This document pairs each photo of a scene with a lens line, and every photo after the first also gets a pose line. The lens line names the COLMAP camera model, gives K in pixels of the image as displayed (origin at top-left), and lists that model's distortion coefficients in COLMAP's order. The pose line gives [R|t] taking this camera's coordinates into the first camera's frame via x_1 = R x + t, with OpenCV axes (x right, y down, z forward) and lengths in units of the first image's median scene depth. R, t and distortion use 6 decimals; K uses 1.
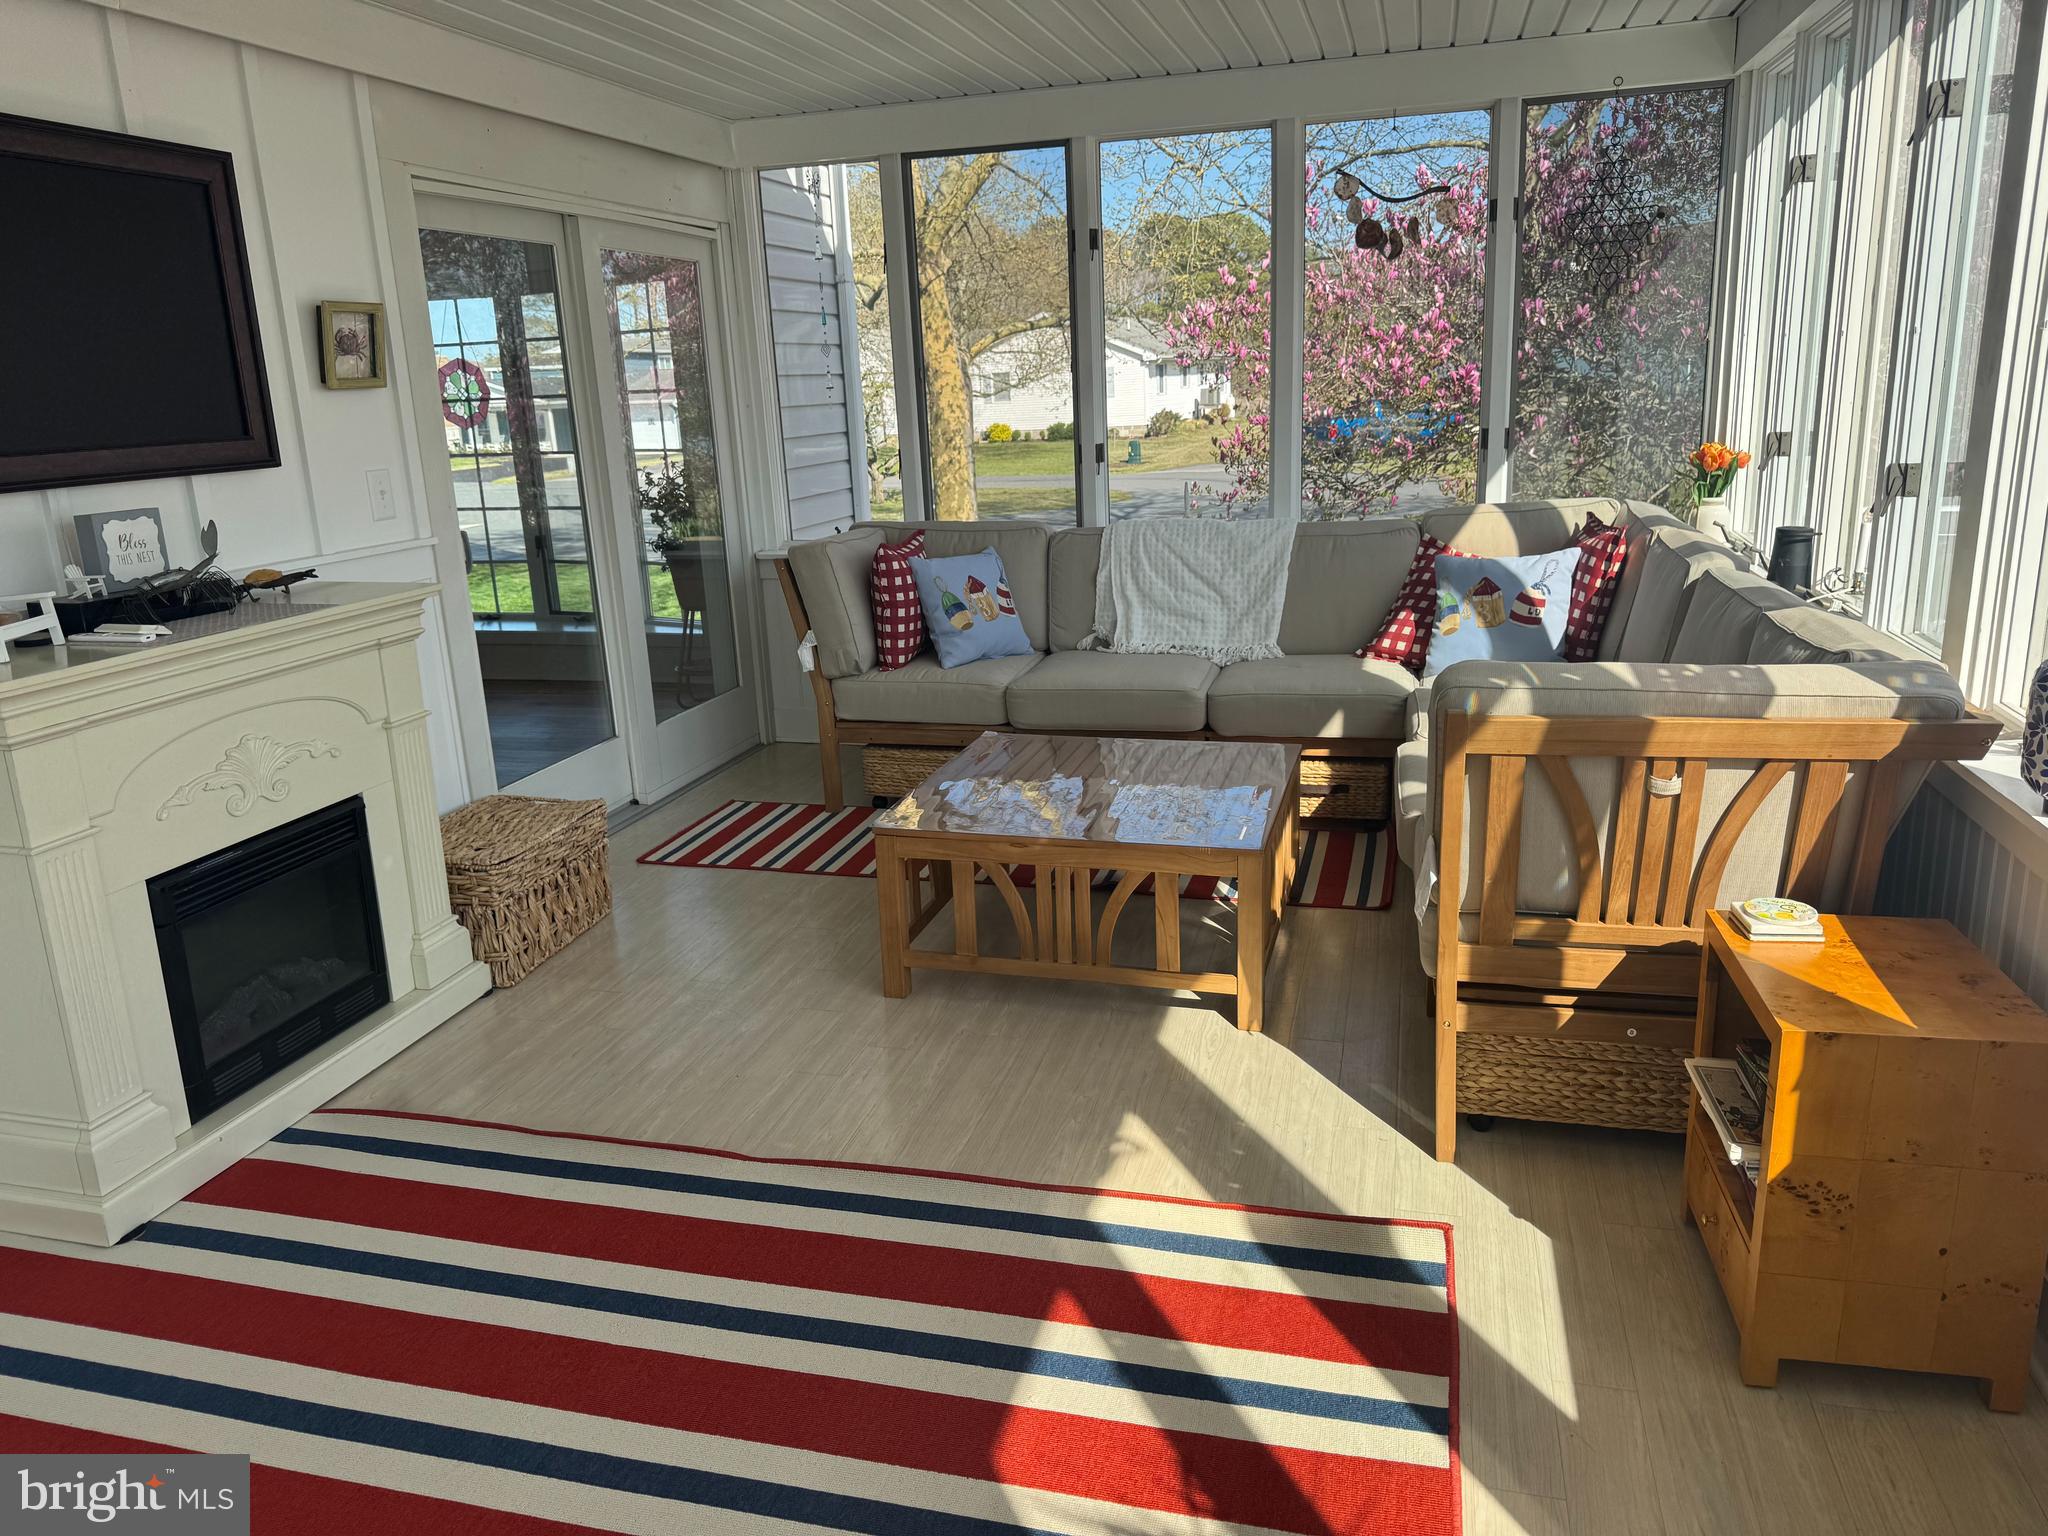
lens RADIAL K [[1448.8, 0, 1024.0], [0, 1448.8, 768.0], [0, 0, 1]] dist [0.153758, -0.228091]
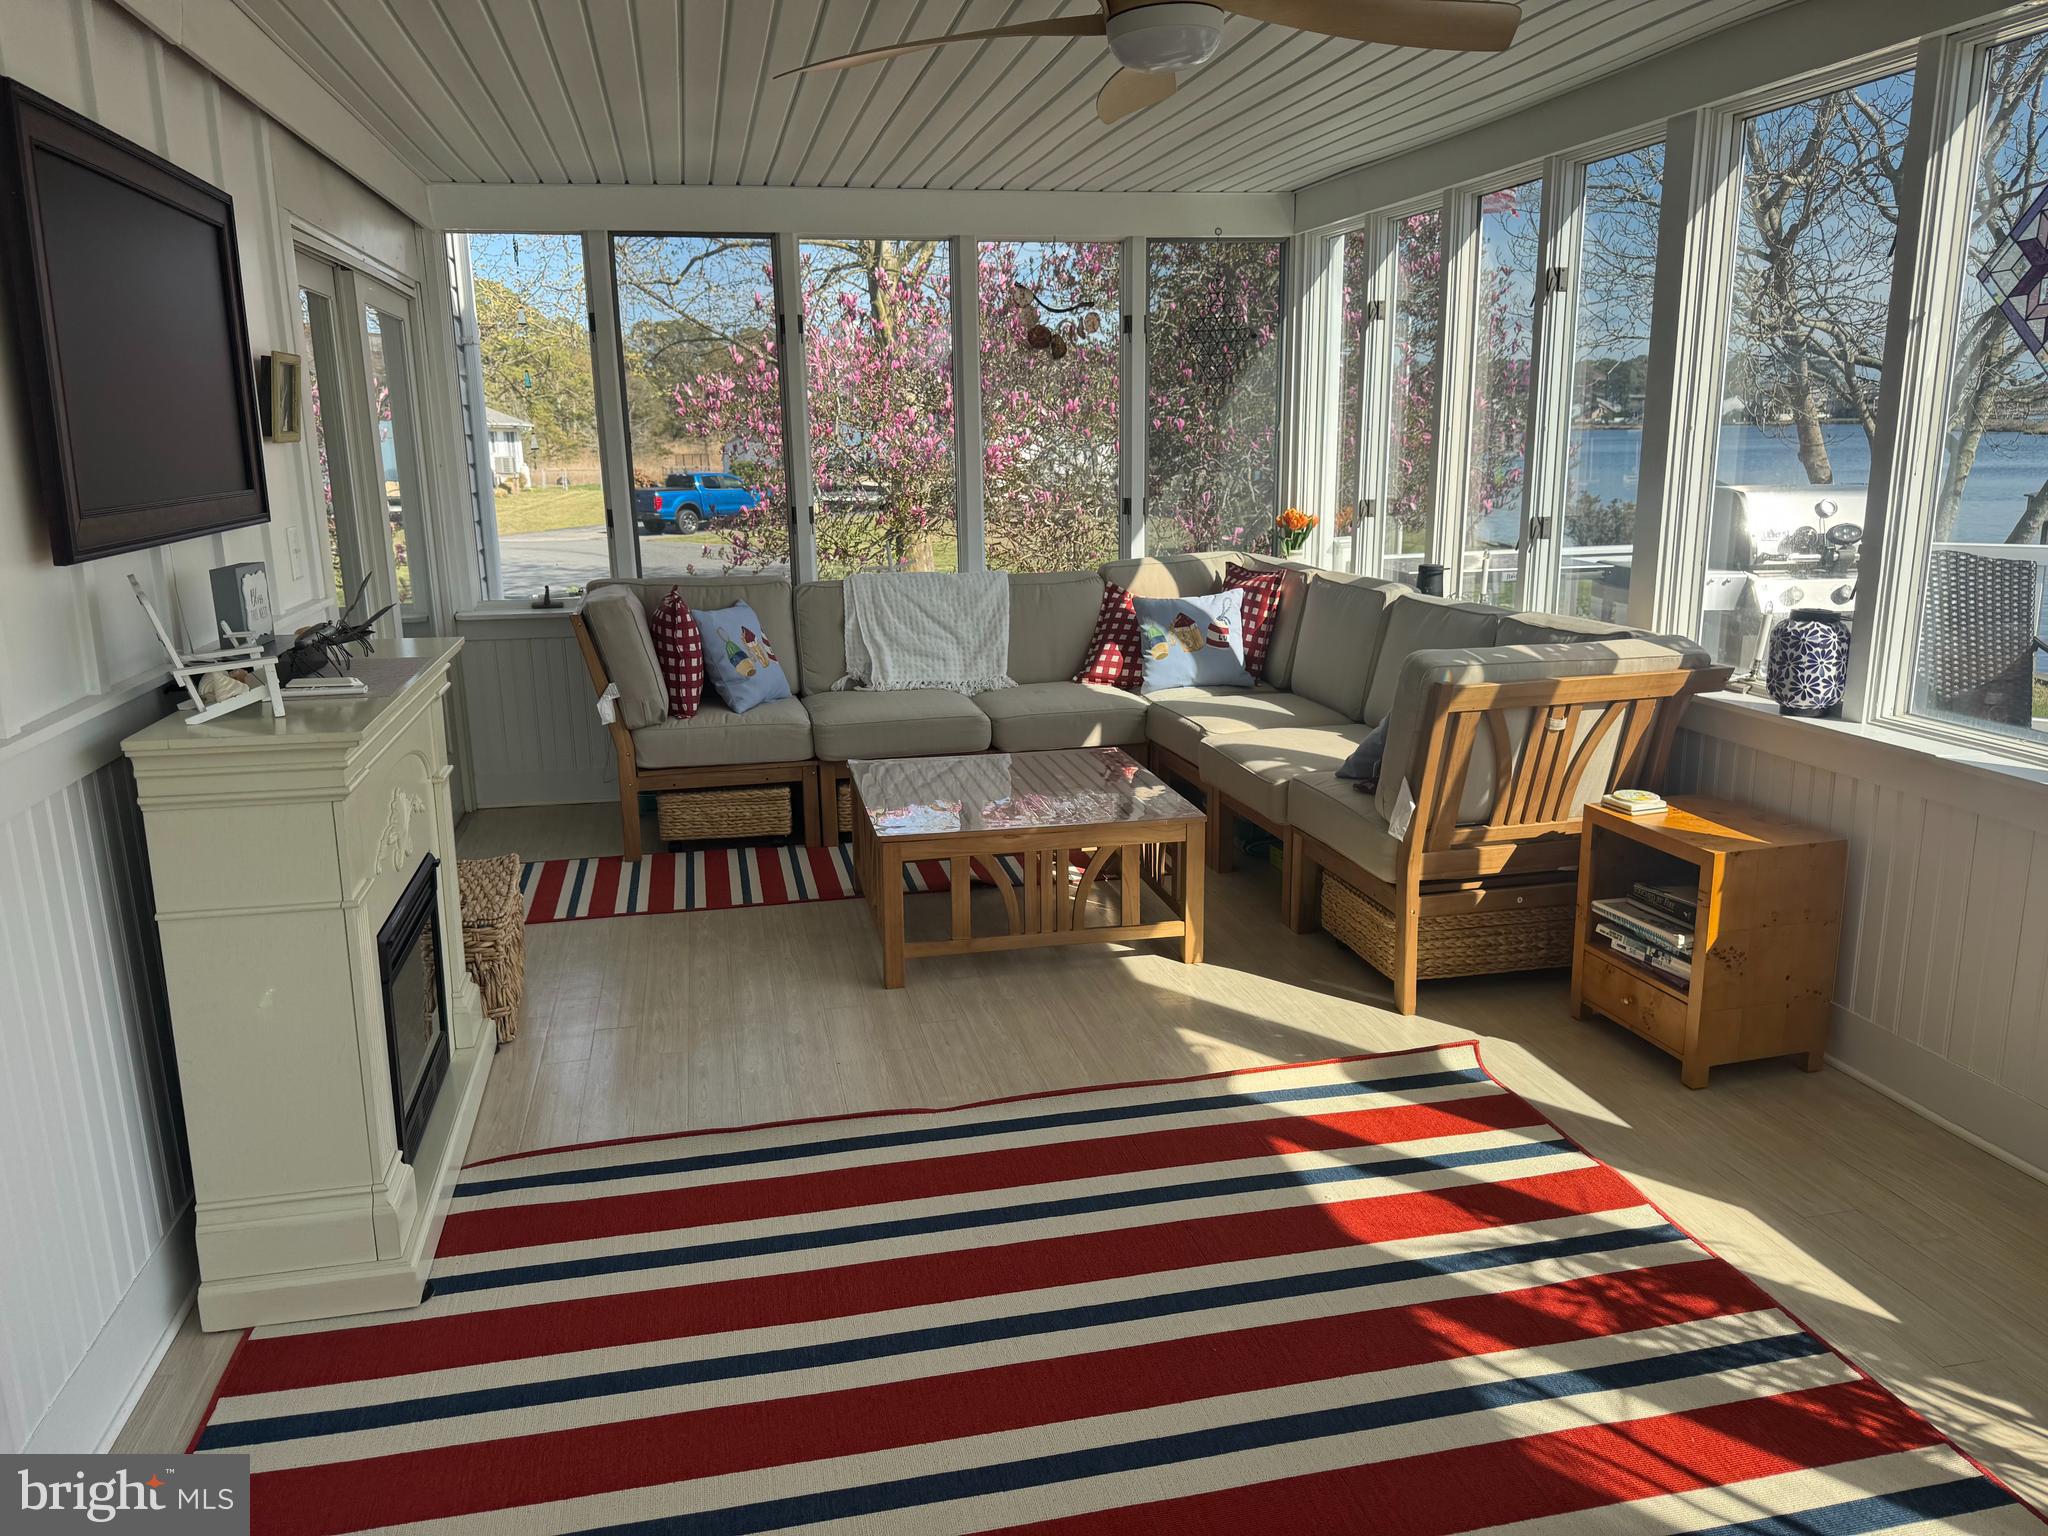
lens RADIAL K [[1448.8, 0, 1024.0], [0, 1448.8, 768.0], [0, 0, 1]] dist [0.153758, -0.228091]
pose [[0.883162, -0.079430, 0.462294, -0.416489], [0.101616, 0.994552, -0.023244, 0.020068], [-0.457930, 0.067505, 0.886422, -0.045816]]
